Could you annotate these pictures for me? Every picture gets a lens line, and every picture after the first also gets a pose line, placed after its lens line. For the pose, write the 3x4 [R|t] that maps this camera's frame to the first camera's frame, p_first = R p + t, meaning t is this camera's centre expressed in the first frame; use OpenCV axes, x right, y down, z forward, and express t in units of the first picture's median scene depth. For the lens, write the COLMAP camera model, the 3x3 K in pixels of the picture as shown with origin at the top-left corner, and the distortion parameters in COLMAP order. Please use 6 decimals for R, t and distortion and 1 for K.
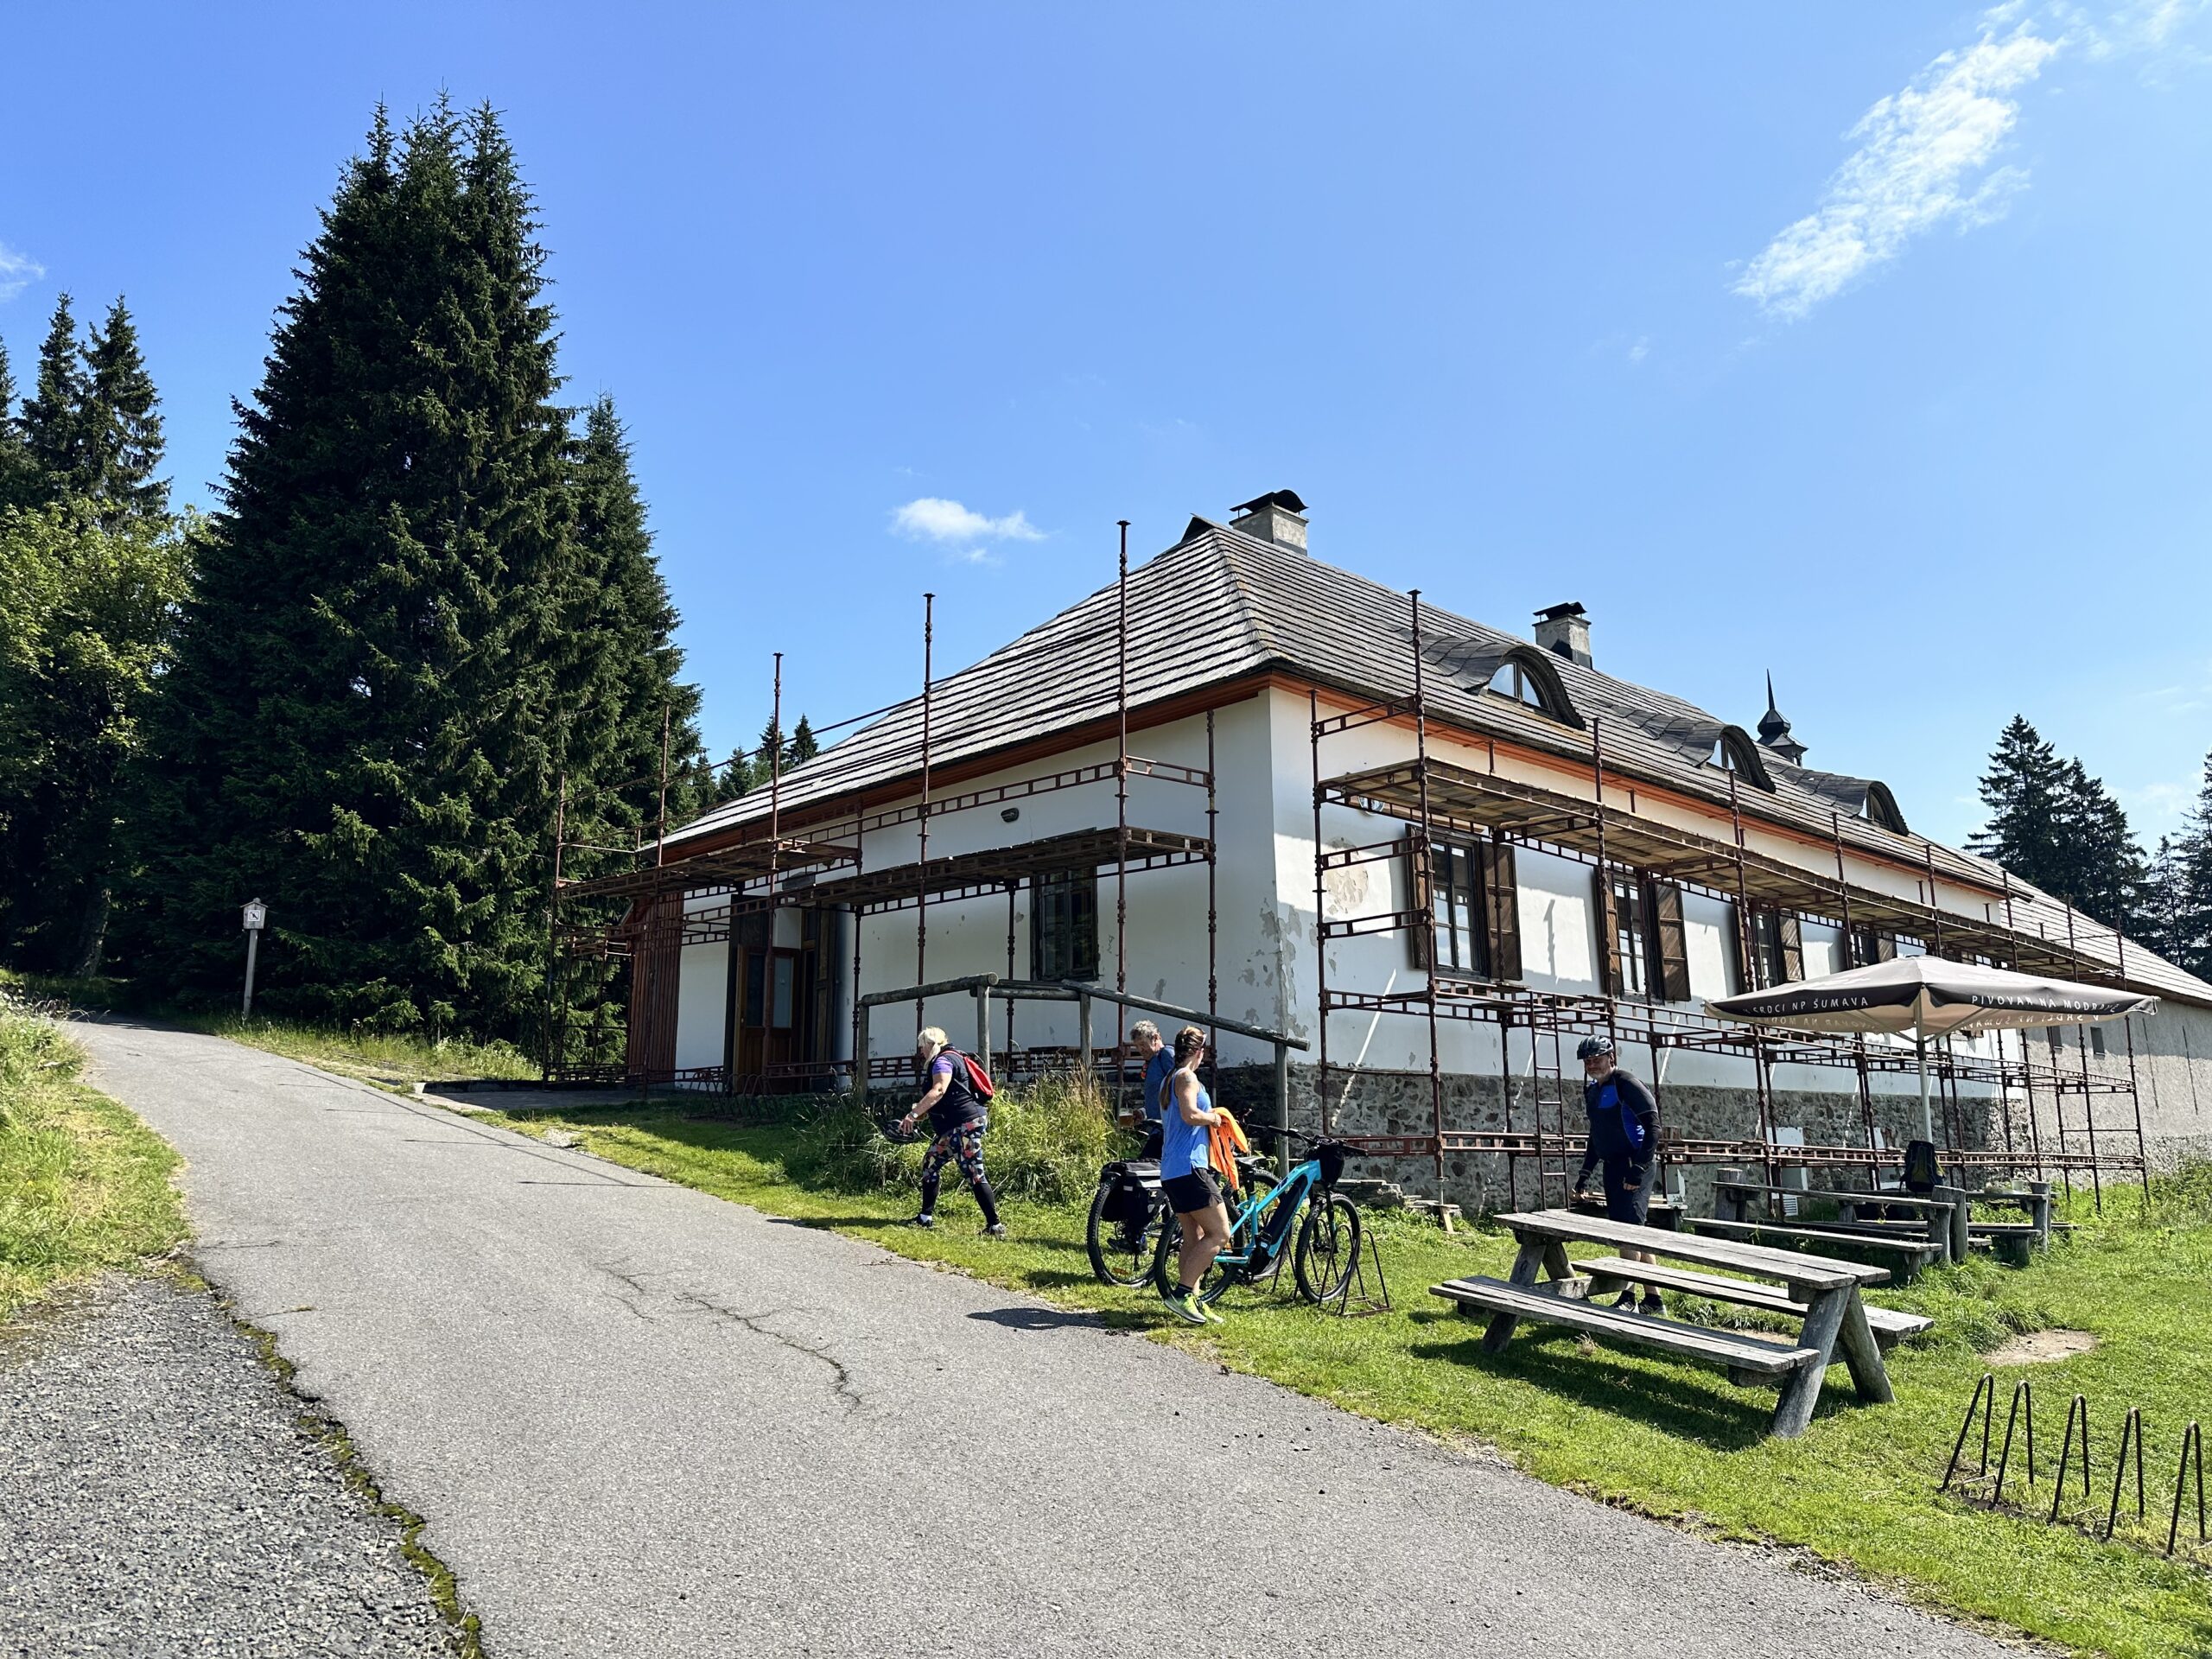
lens RADIAL K [[1561.0, 0, 1106.0], [0, 1561.0, 829.5], [0, 0, 1]] dist [0.004166, -0.001215]
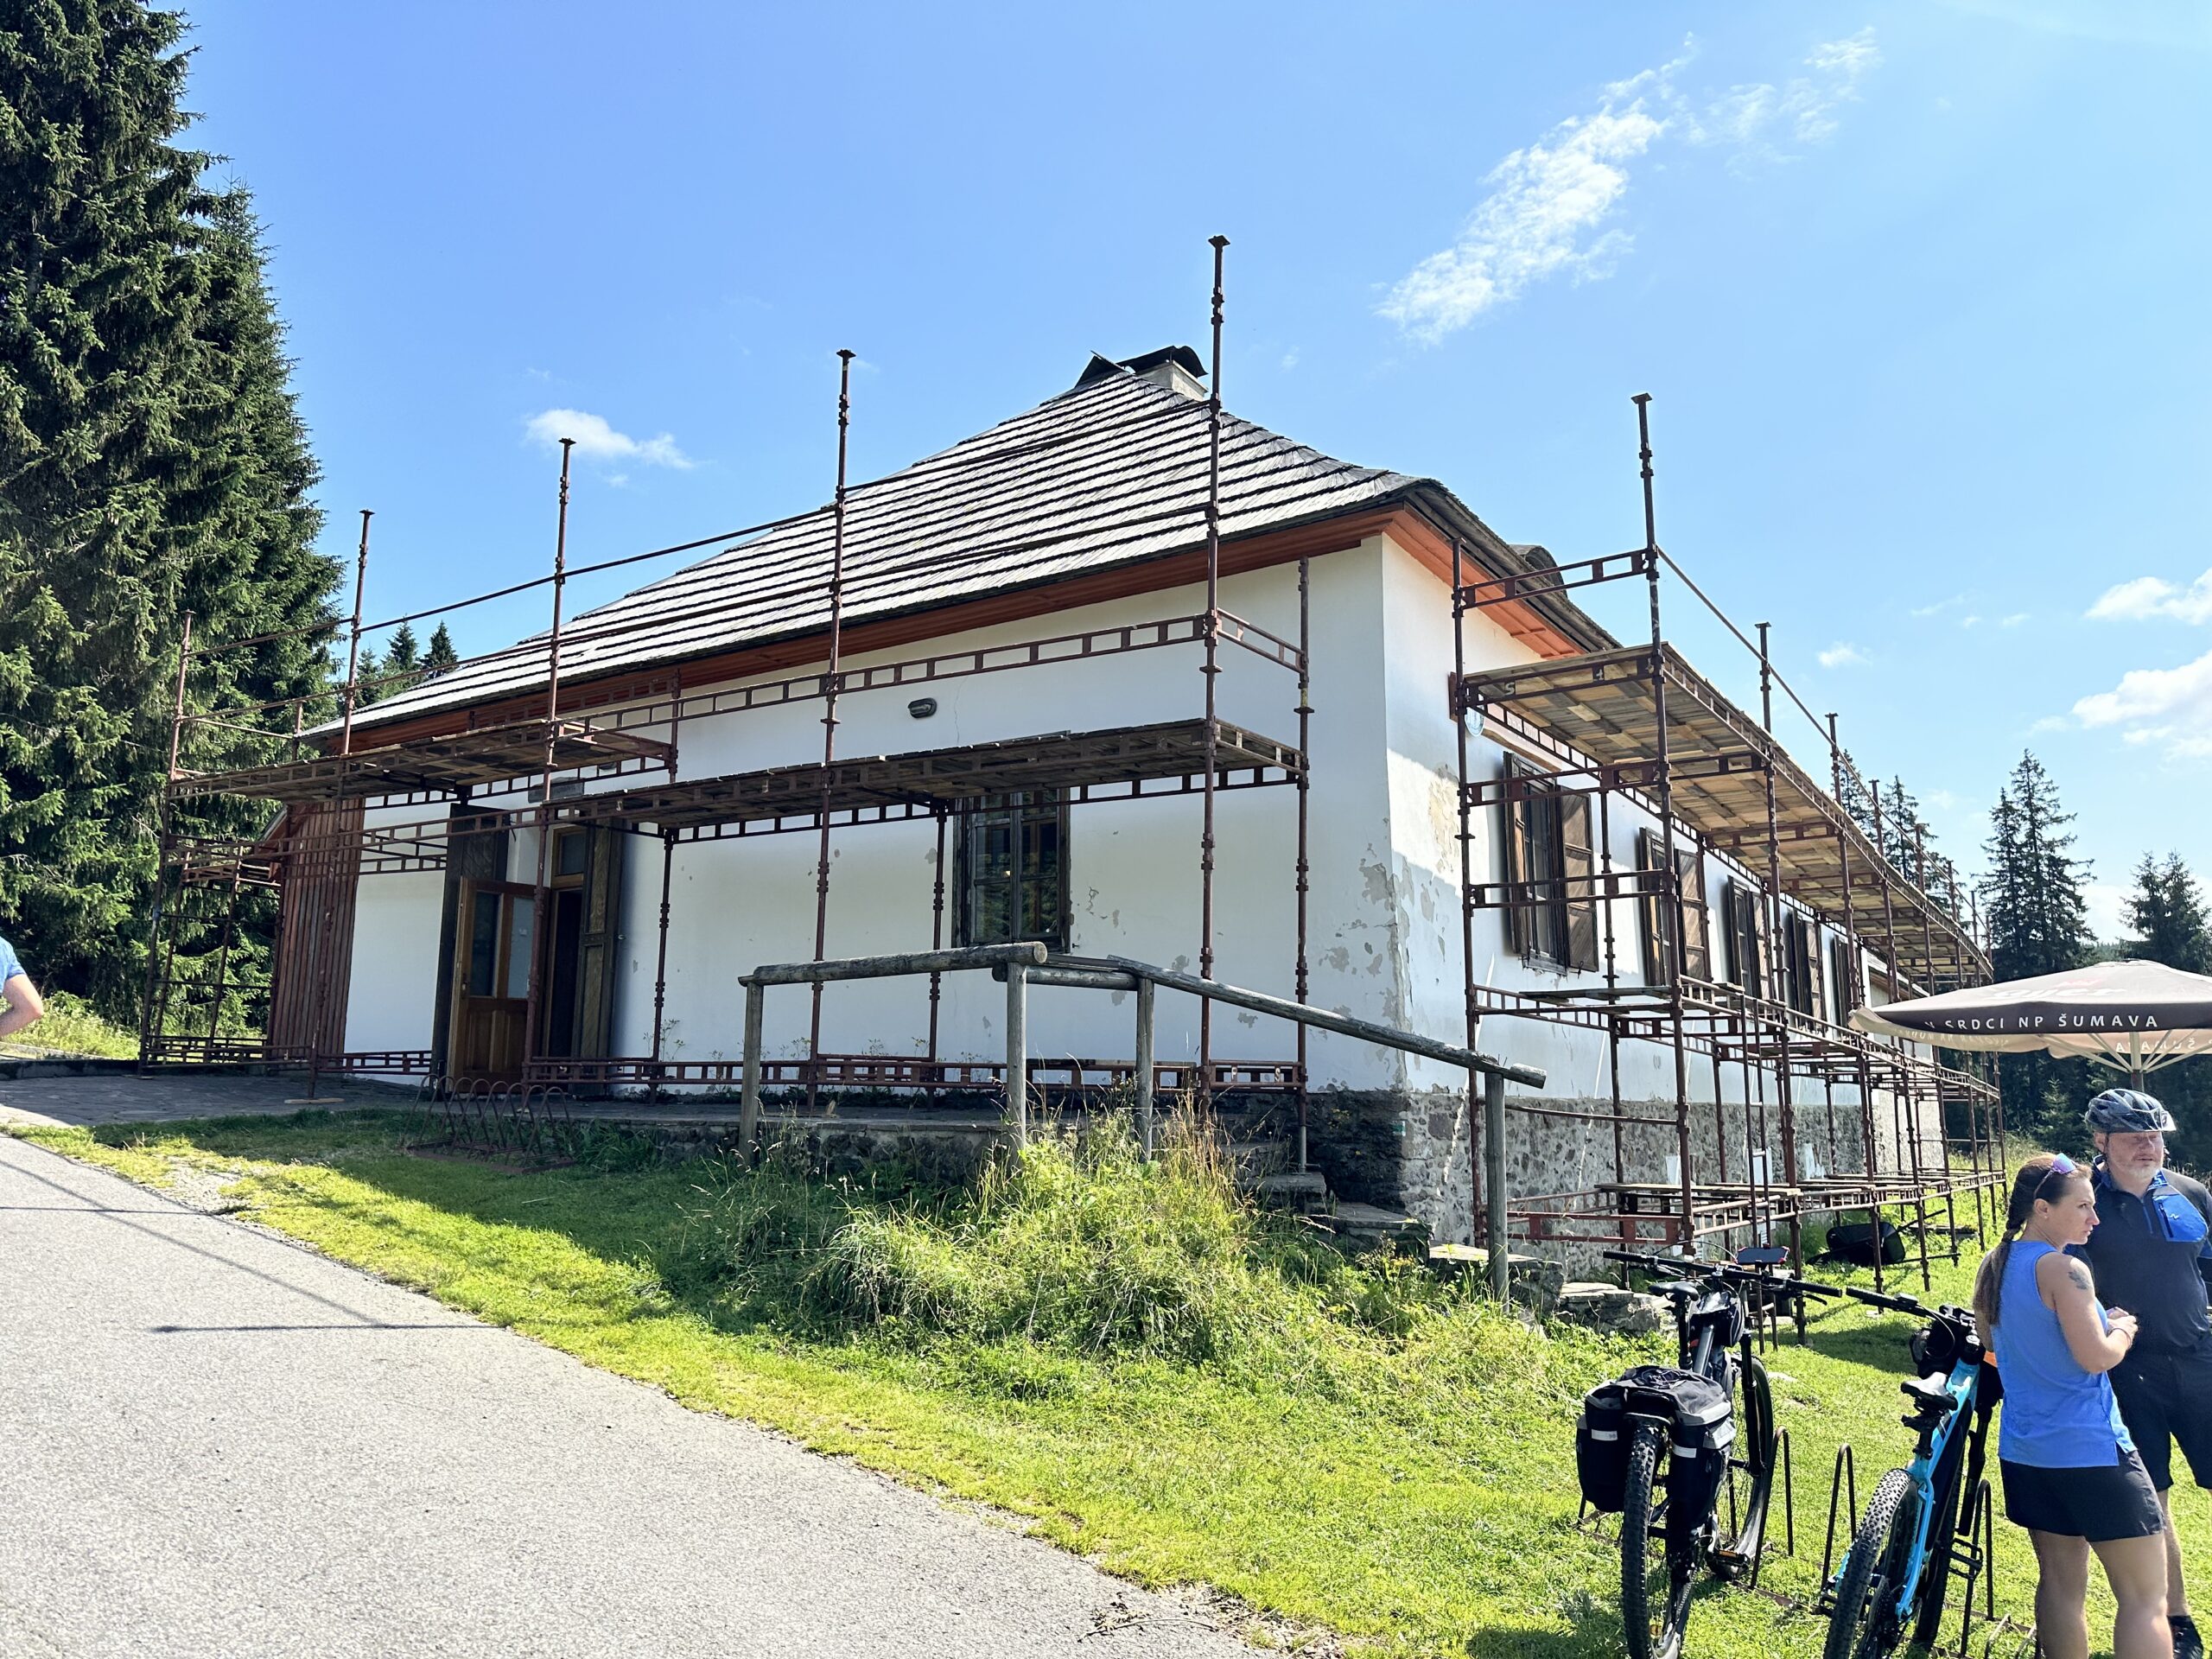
lens RADIAL K [[1573.2, 0, 1106.0], [0, 1573.2, 829.5], [0, 0, 1]] dist [-0.019270, 0.007829]
pose [[0.972966, 0.053257, 0.224725, -0.110376], [-0.059349, 0.998028, 0.020435, 0.020939], [-0.223194, -0.033220, 0.974208, 0.249273]]
